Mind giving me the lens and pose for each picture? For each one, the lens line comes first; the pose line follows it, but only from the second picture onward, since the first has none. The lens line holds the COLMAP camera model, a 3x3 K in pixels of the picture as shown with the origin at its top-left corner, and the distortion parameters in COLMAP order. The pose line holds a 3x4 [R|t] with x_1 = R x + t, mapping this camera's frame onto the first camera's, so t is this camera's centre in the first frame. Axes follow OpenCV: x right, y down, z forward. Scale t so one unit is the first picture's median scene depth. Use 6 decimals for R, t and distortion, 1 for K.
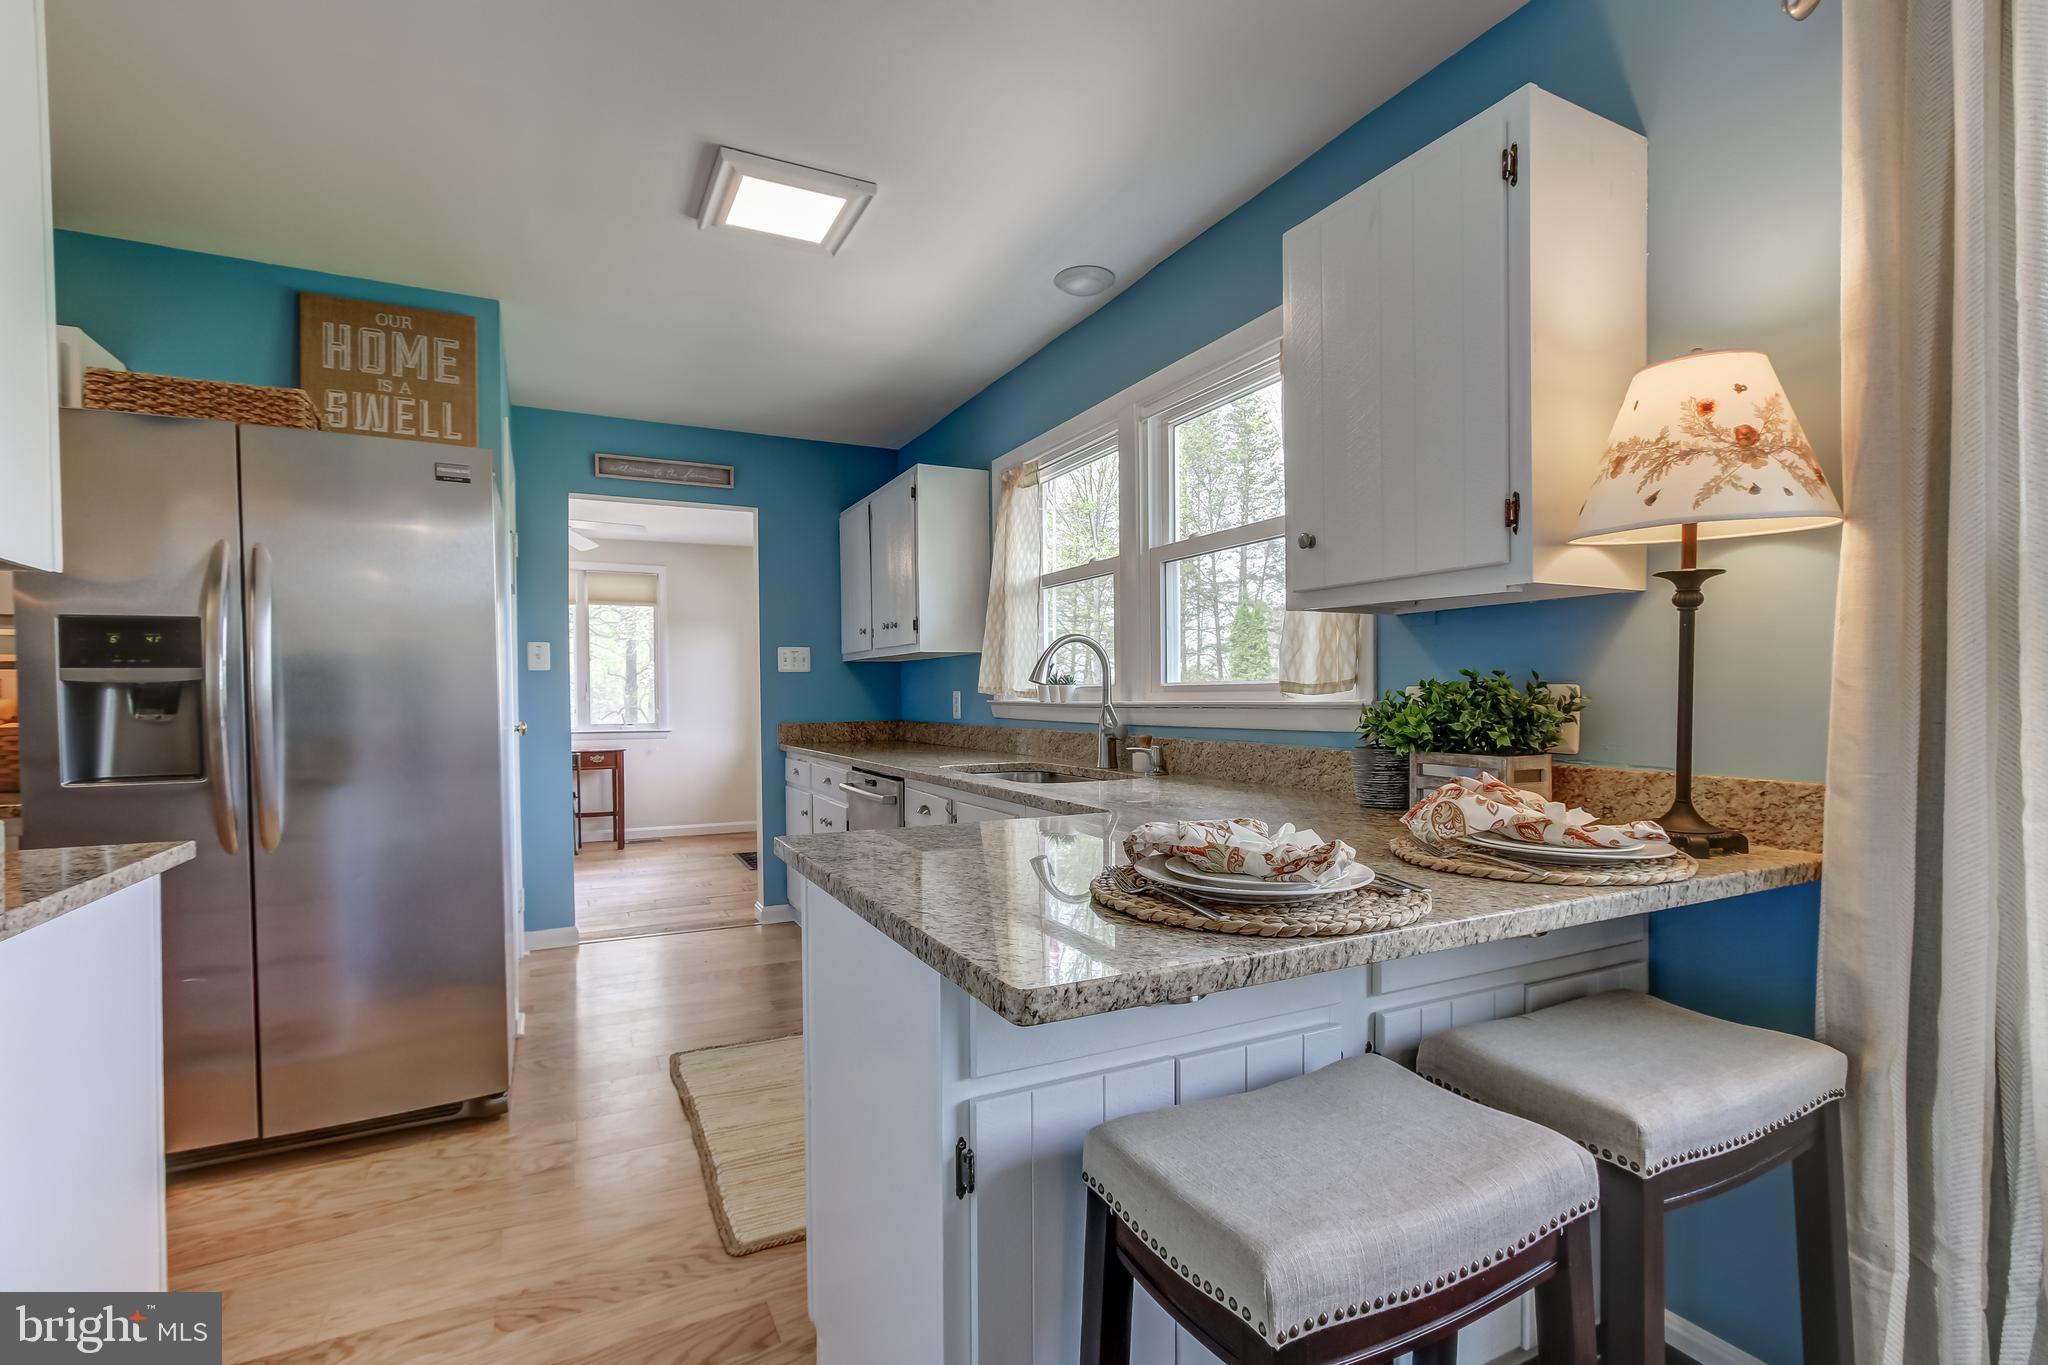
lens RADIAL K [[940.0, 0, 1026.3], [0, 940.0, 719.6], [0, 0, 1]] dist [-0.004693, 0.003141]
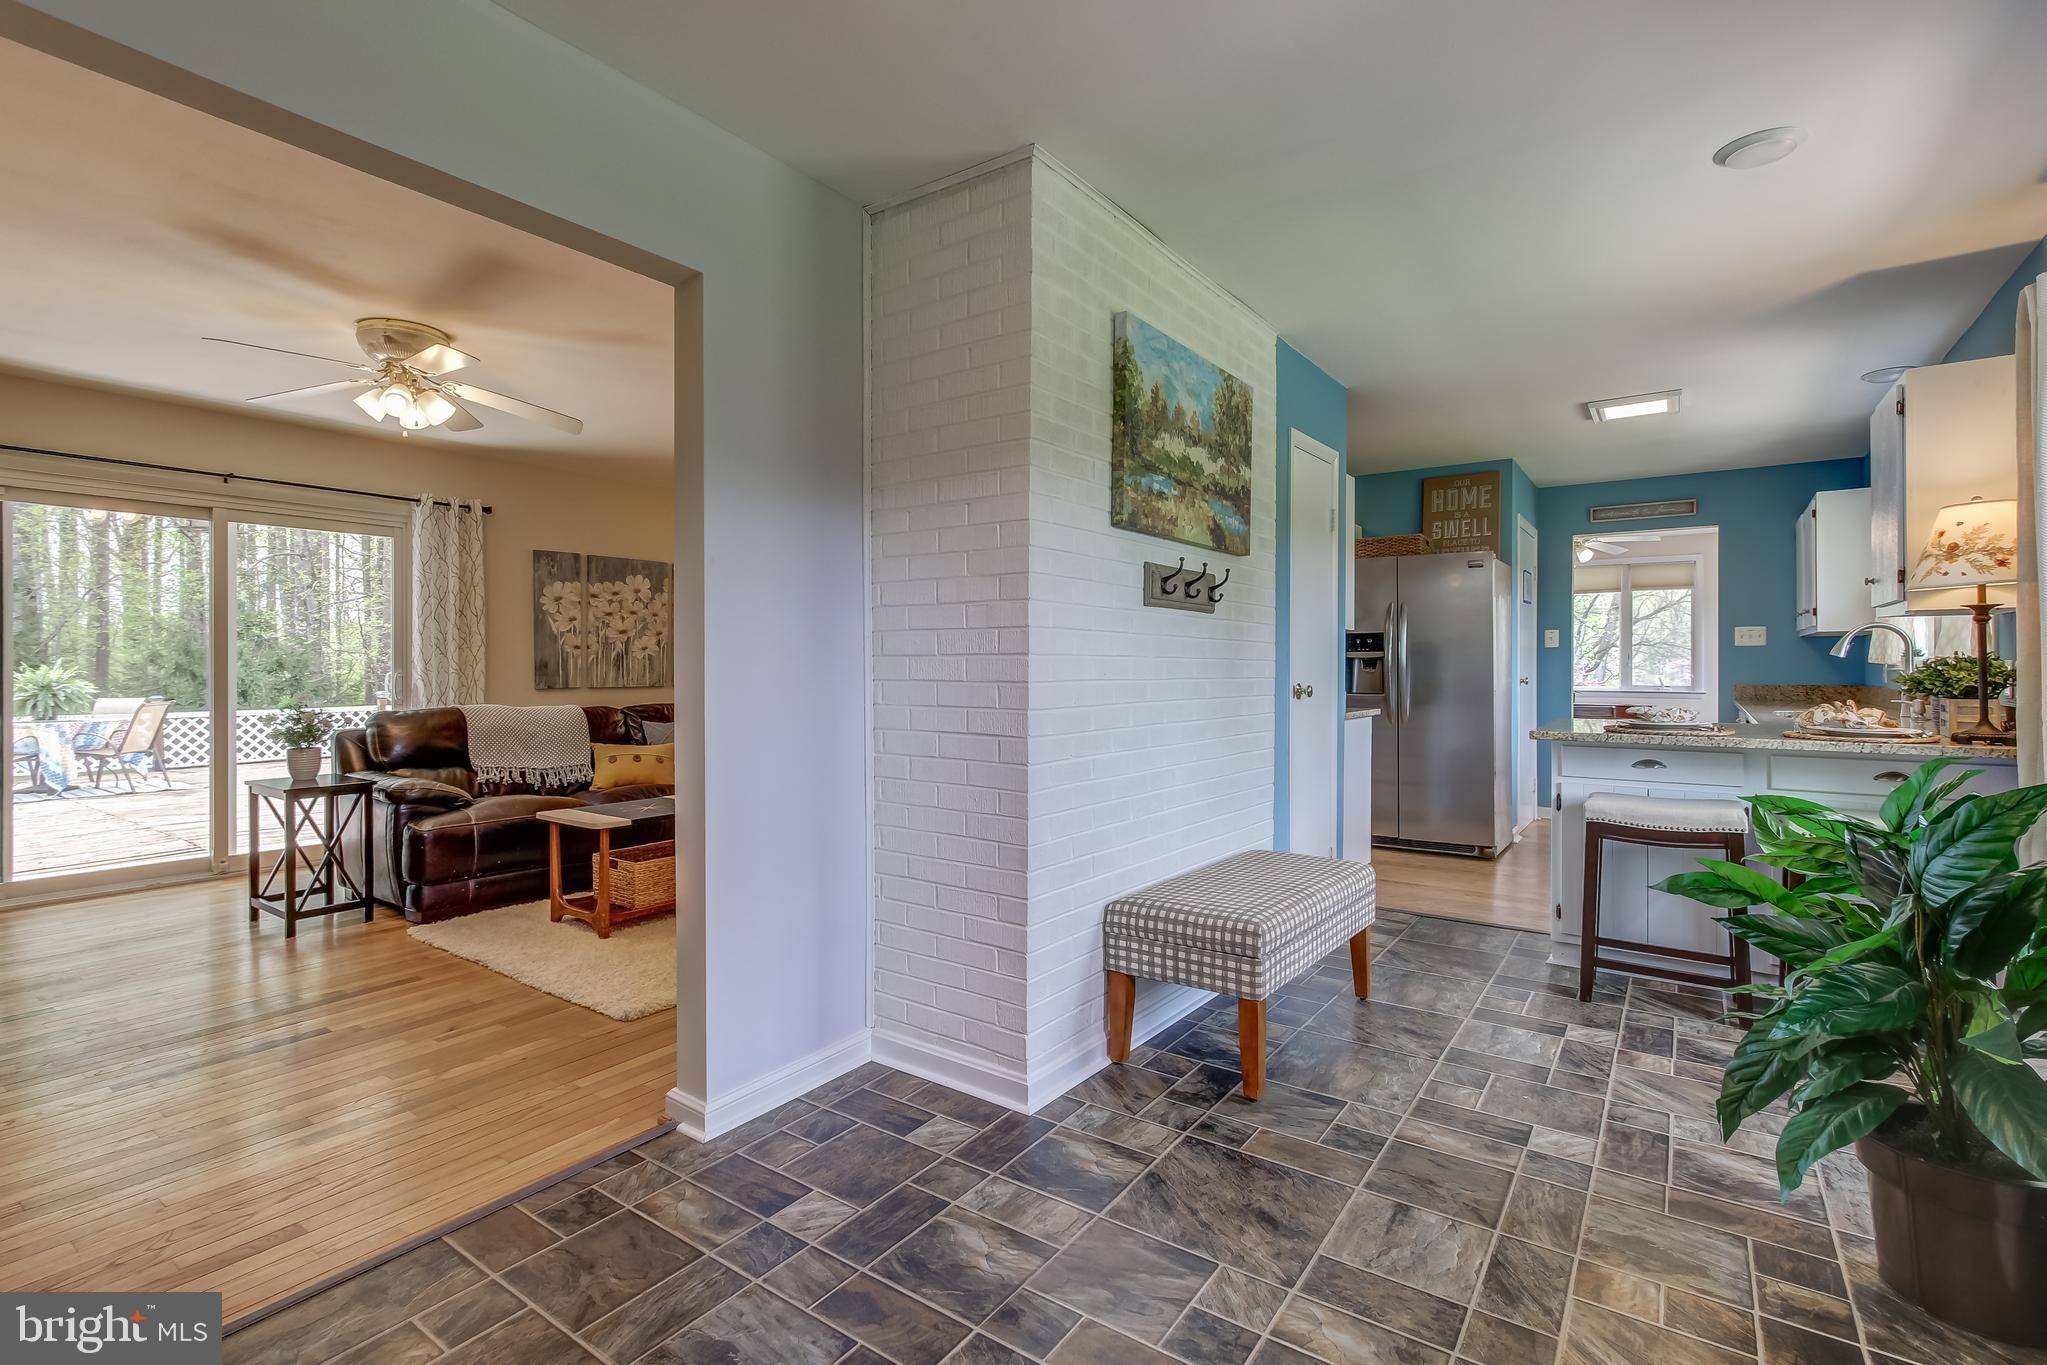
lens RADIAL K [[939.6, 0, 1019.4], [0, 939.6, 657.6], [0, 0, 1]] dist [-0.004693, 0.003141]
pose [[0.459506, 0.000752, -0.888174, 0.553726], [-0.027203, 0.999542, -0.013228, 0.013471], [0.887758, 0.030240, 0.459316, -0.624156]]
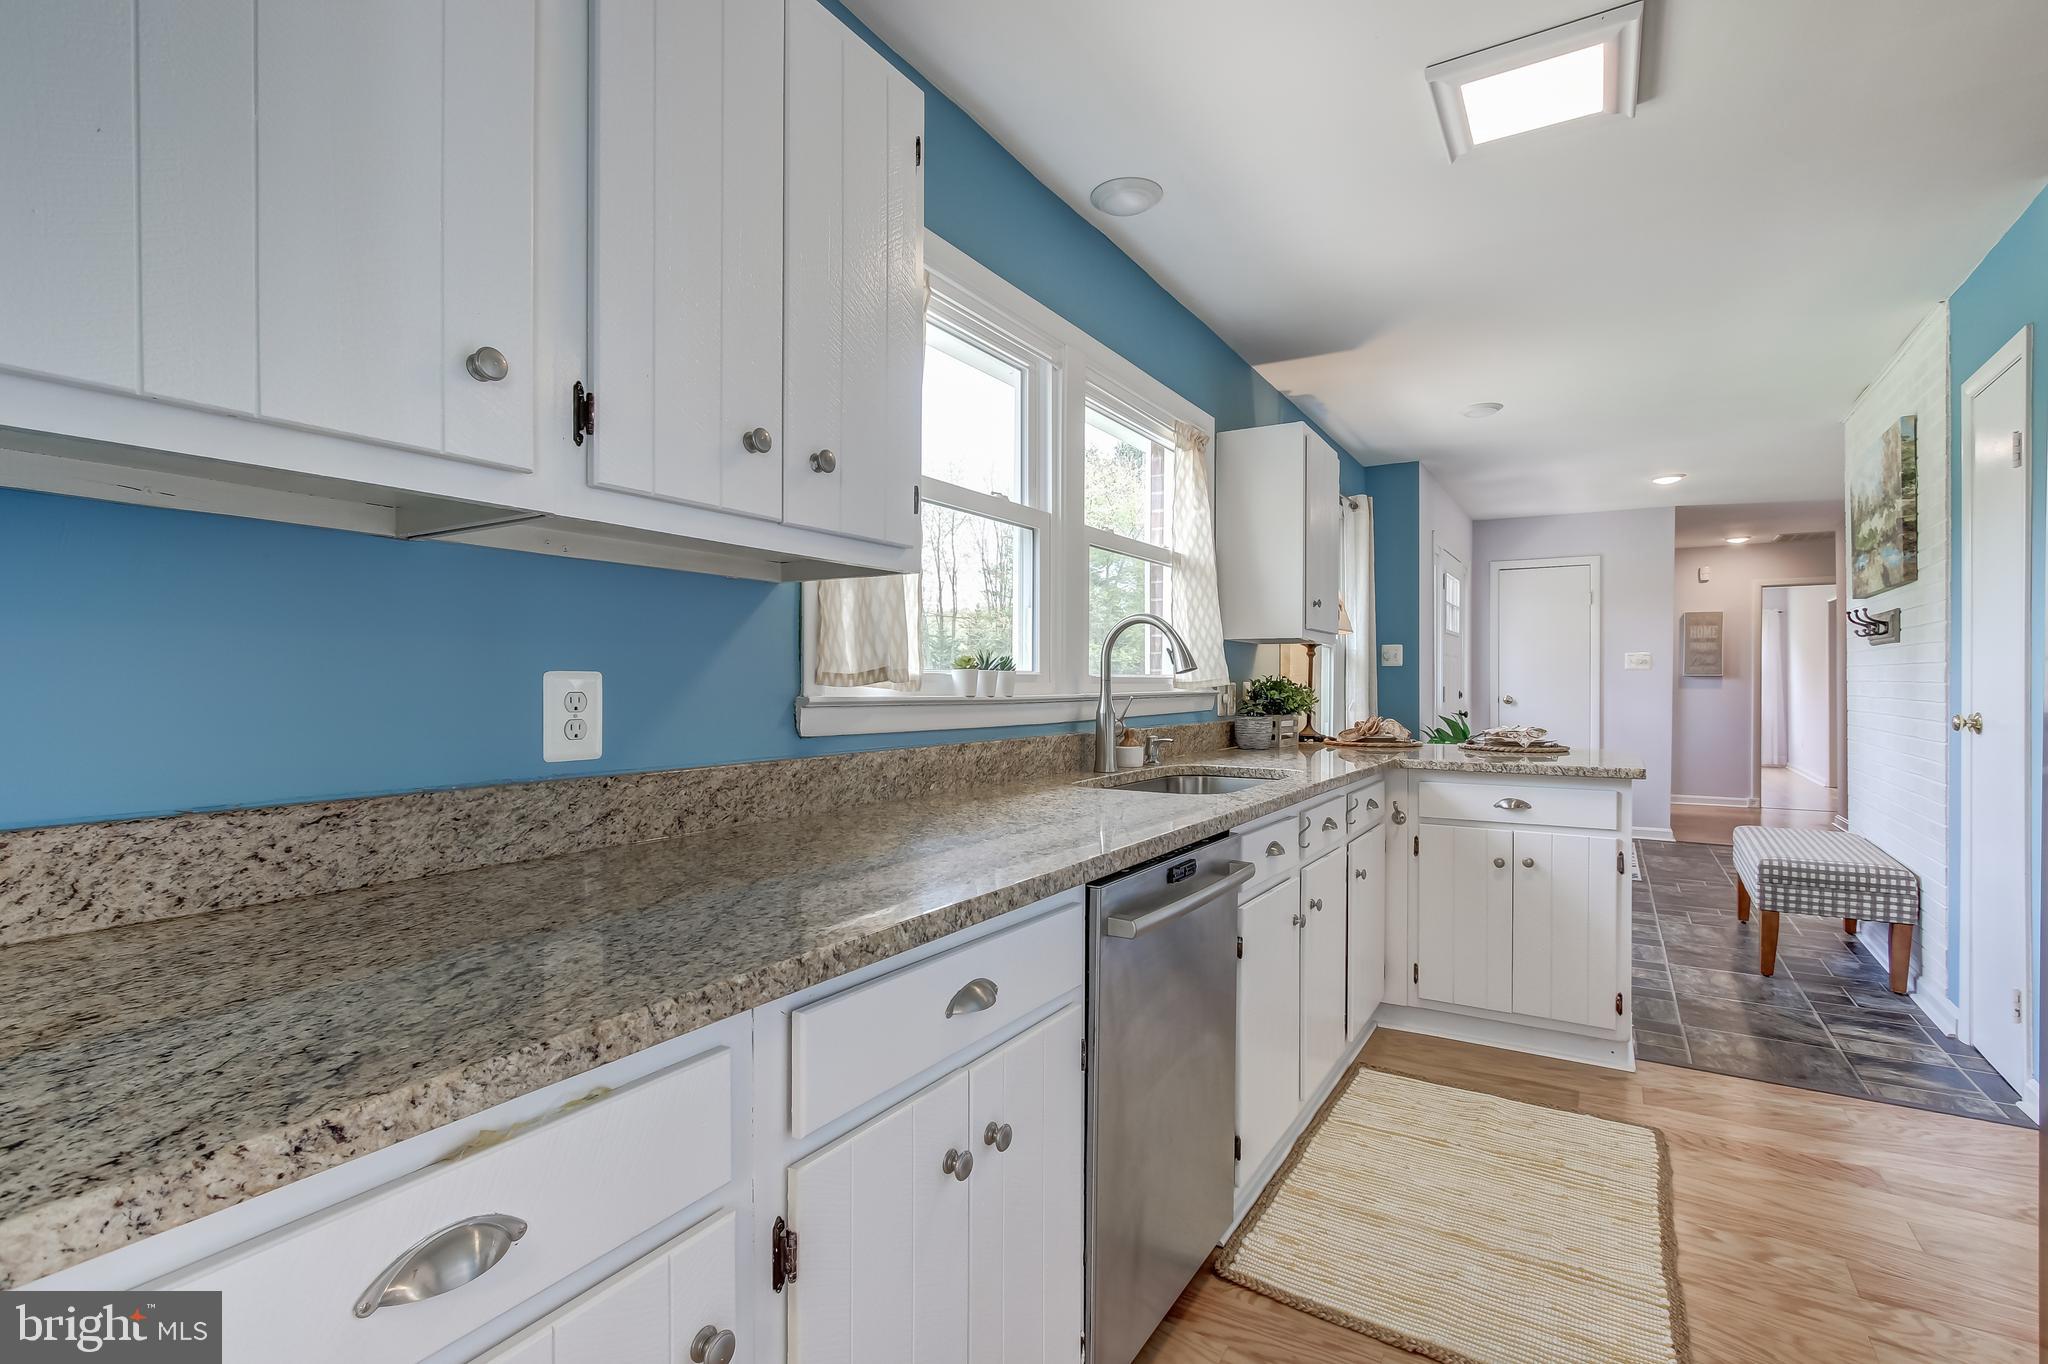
lens RADIAL K [[940.0, 0, 1014.8], [0, 940.0, 687.1], [0, 0, 1]] dist [-0.004693, 0.003141]
pose [[-0.512889, 0.002566, 0.858451, -0.469750], [0.023147, 0.999673, 0.010841, -0.028383], [-0.858143, 0.025431, -0.512781, 1.174214]]
